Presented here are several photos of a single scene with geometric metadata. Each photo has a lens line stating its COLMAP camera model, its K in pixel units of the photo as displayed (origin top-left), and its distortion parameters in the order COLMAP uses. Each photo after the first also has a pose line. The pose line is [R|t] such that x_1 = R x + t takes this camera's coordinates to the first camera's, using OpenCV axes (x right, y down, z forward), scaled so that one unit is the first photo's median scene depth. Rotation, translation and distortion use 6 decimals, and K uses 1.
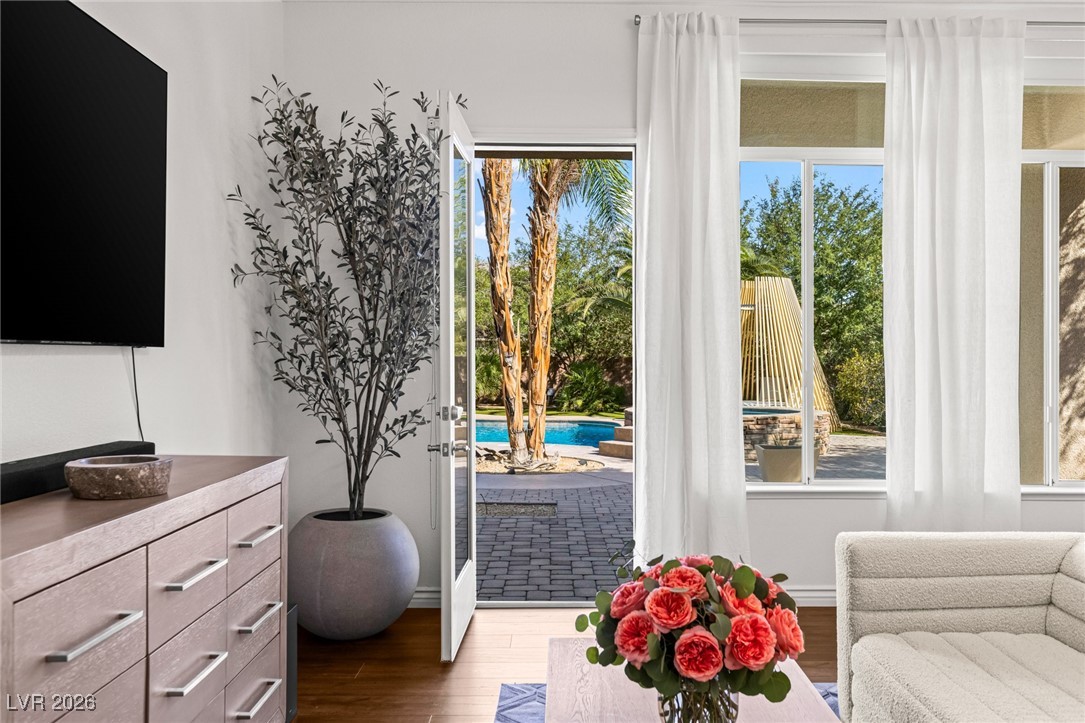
lens RADIAL K [[971.8, 0, 542.5], [0, 971.8, 361.5], [0, 0, 1]] dist [0.006374, 0.001571]
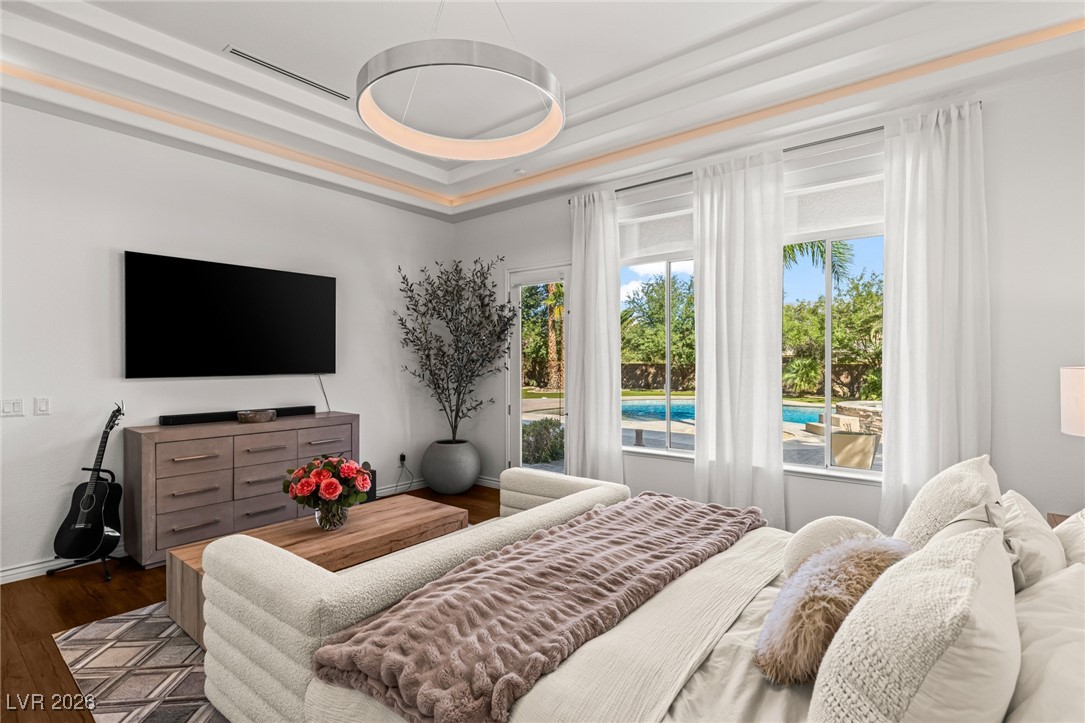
lens RADIAL K [[554.8, 0, 542.5], [0, 554.8, 361.5], [0, 0, 1]] dist [0.042714, -0.000007]
pose [[0.754952, -0.006890, -0.655744, 0.825224], [0.005595, 0.999976, -0.004065, -0.029354], [0.655756, -0.000600, 0.754972, 0.127998]]
